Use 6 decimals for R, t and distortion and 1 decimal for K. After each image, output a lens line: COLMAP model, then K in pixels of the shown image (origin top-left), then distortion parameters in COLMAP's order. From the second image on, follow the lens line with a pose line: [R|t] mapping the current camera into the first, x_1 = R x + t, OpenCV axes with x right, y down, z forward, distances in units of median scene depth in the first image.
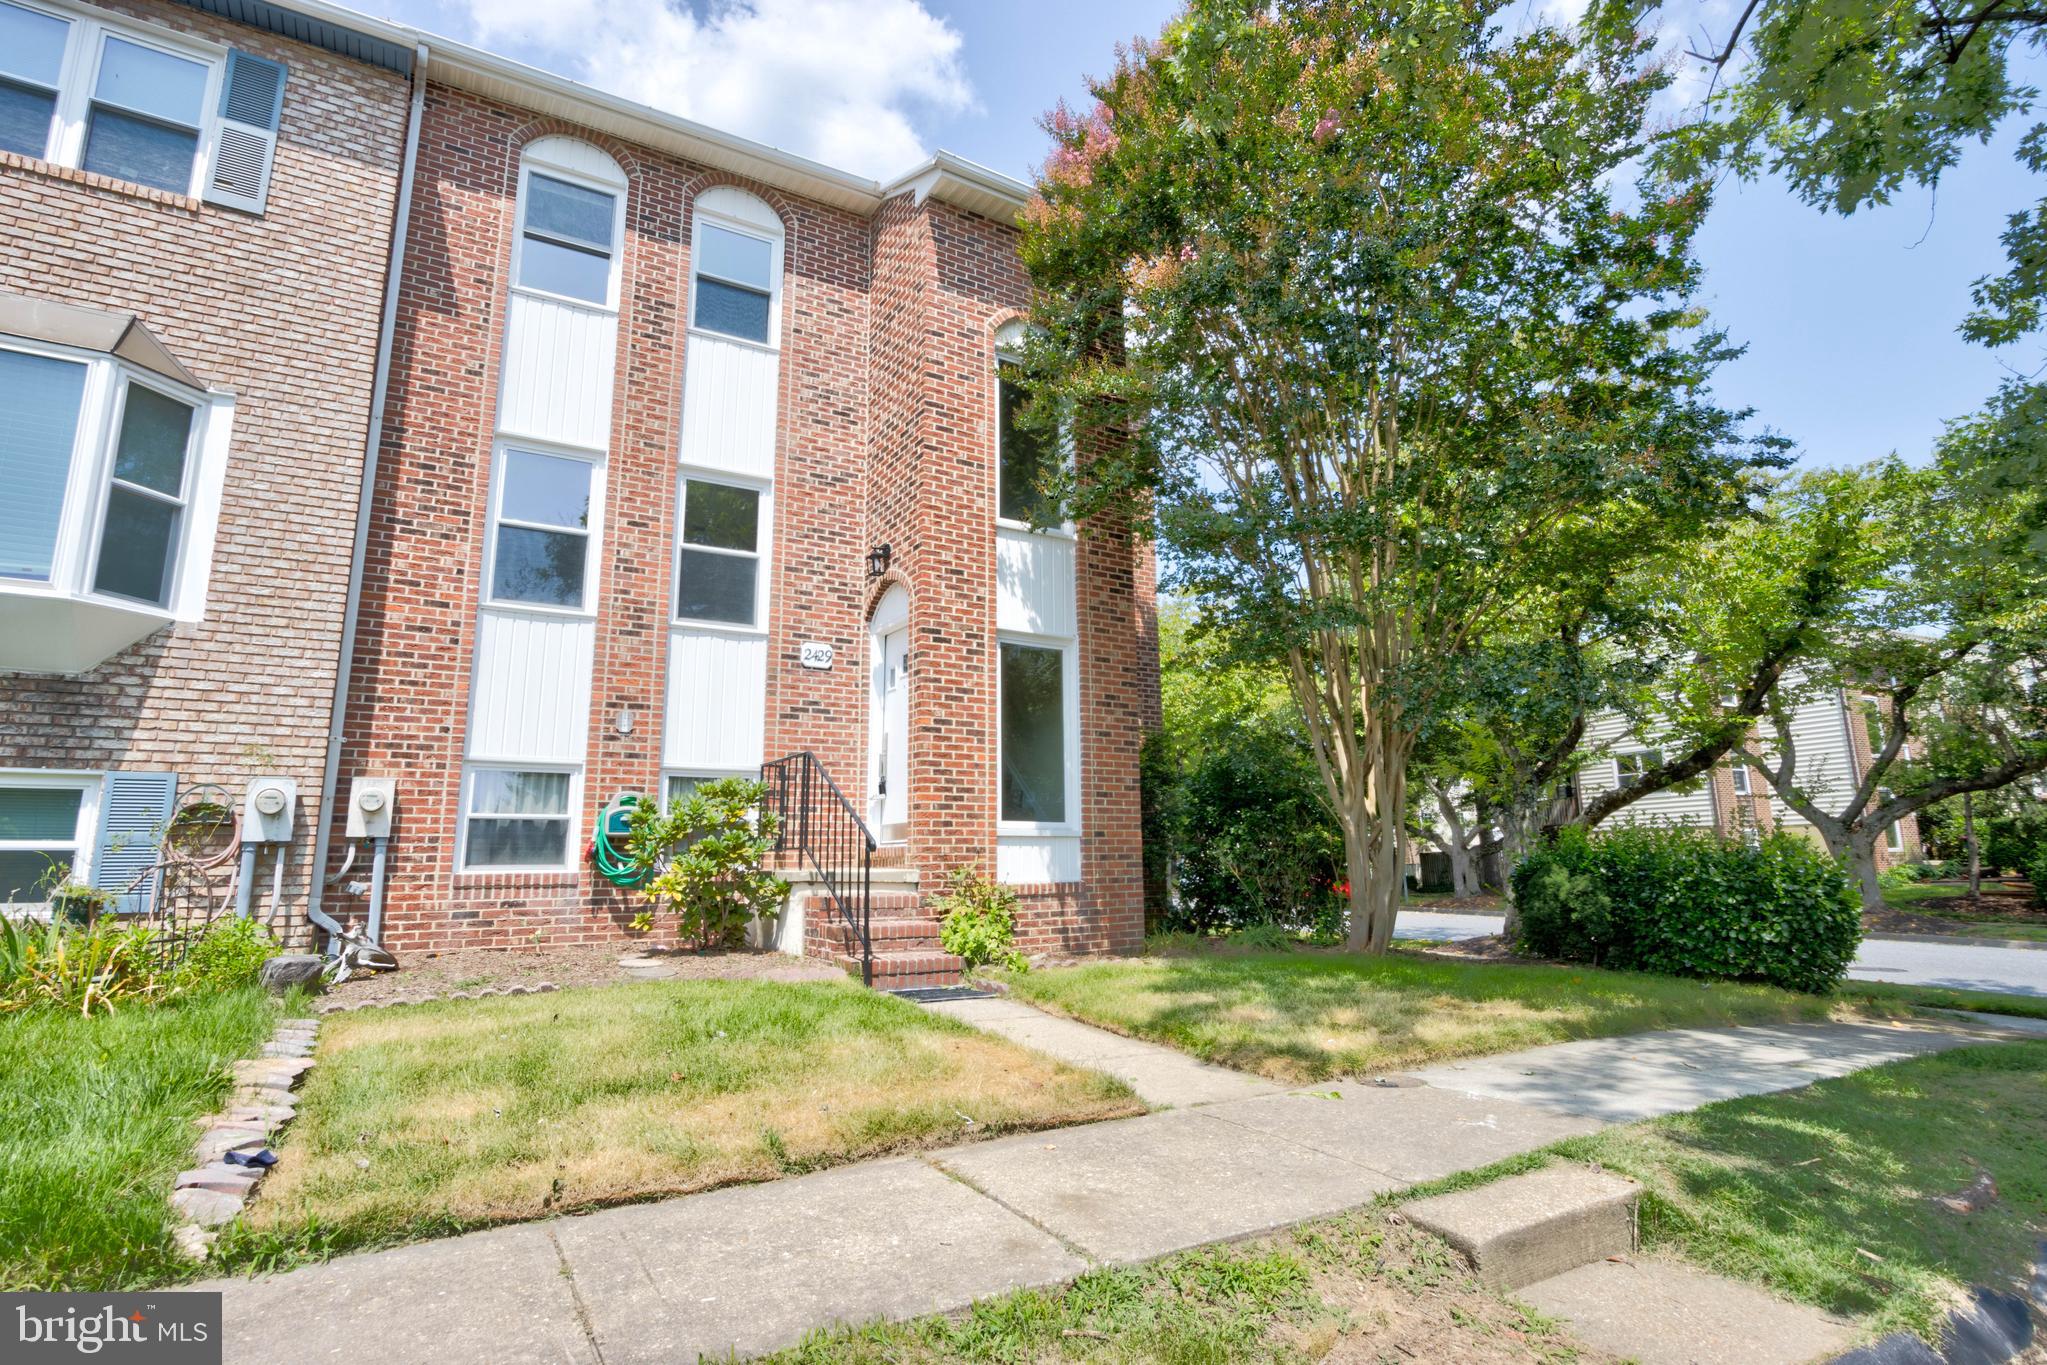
lens RADIAL K [[1054.9, 0, 1020.0], [0, 1054.9, 678.2], [0, 0, 1]] dist [-0.014798, 0.002441]
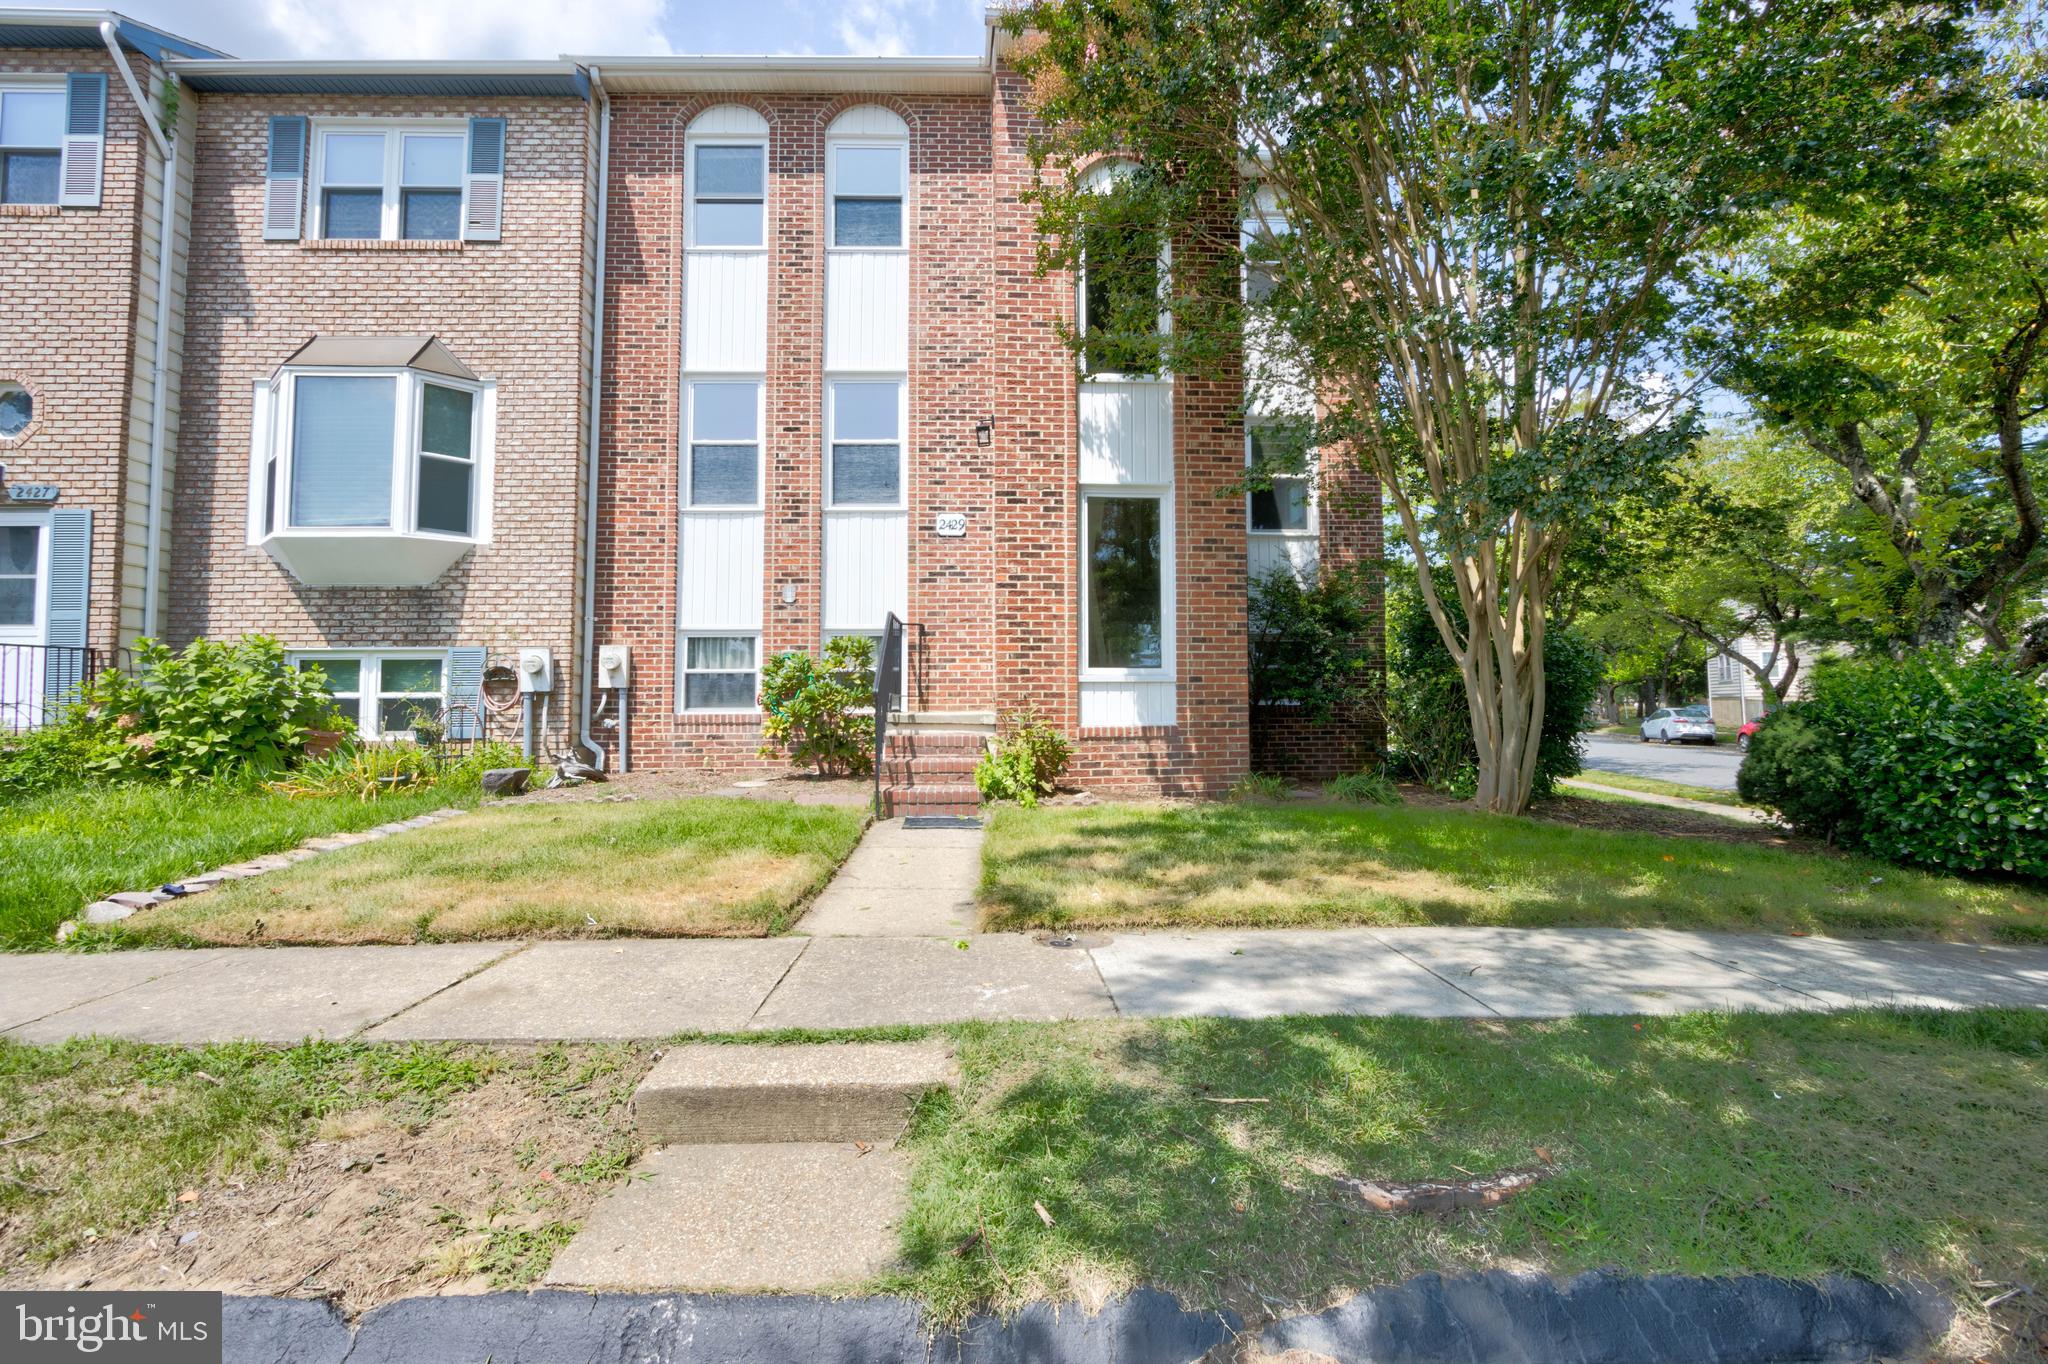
lens RADIAL K [[953.0, 0, 1018.9], [0, 953.0, 669.8], [0, 0, 1]] dist [-0.003704, -0.000823]
pose [[0.872167, -0.014287, -0.488999, 0.413731], [0.081940, 0.989718, 0.117231, 0.020689], [0.482296, -0.142314, 0.864371, 0.149230]]
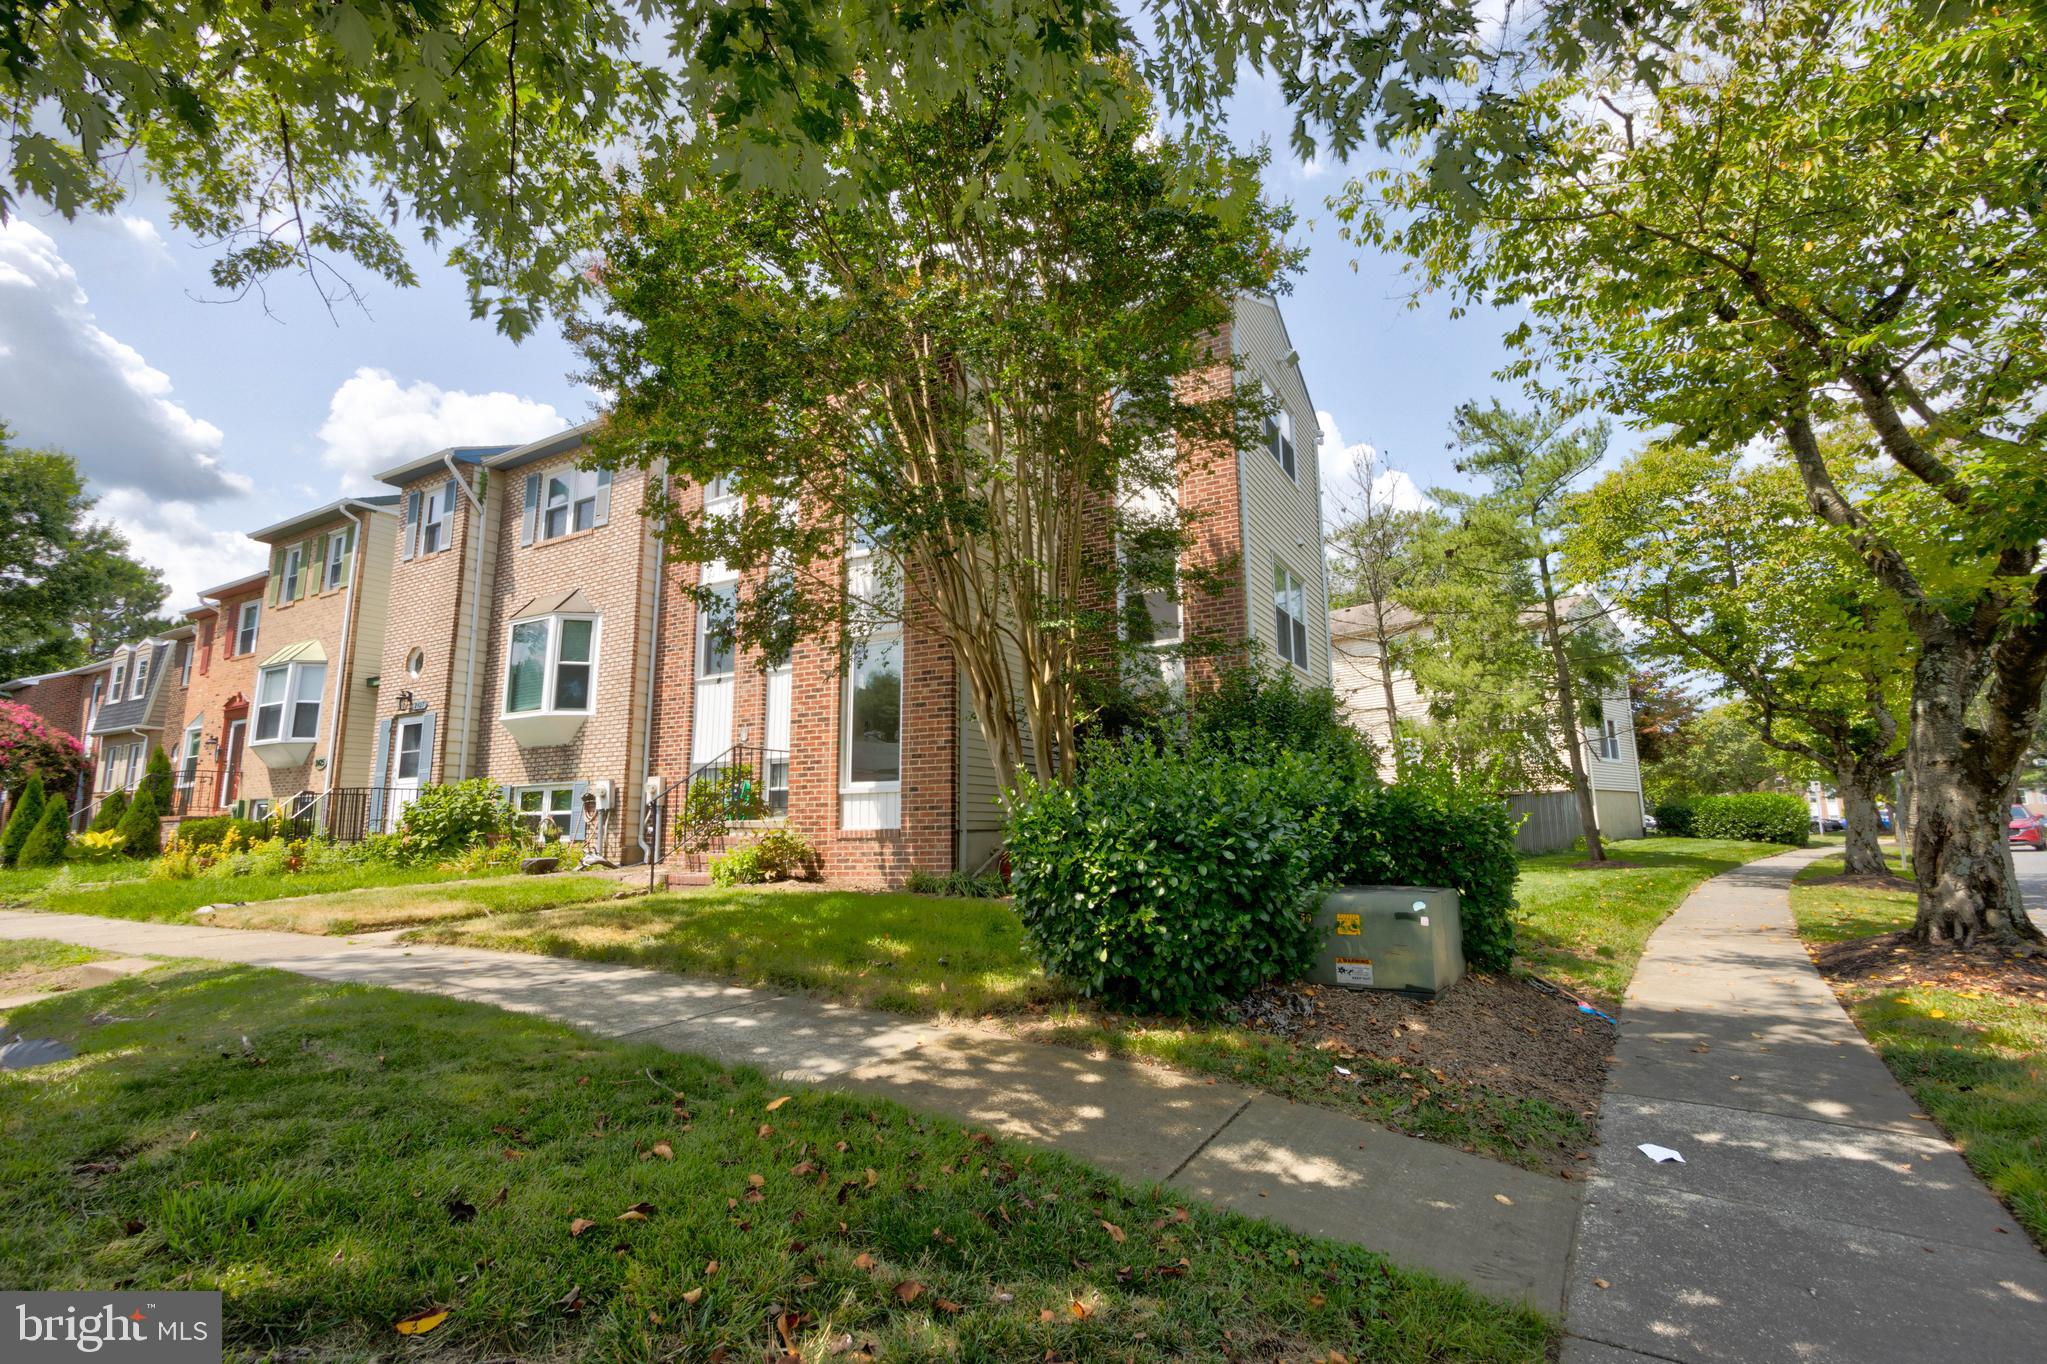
lens RADIAL K [[974.7, 0, 1028.9], [0, 974.7, 659.2], [0, 0, 1]] dist [0.000100, 0.000182]
pose [[0.471213, -0.148077, -0.869501, 1.253517], [0.162419, 0.983516, -0.079473, 0.123966], [0.866937, -0.103774, 0.487496, 0.651080]]
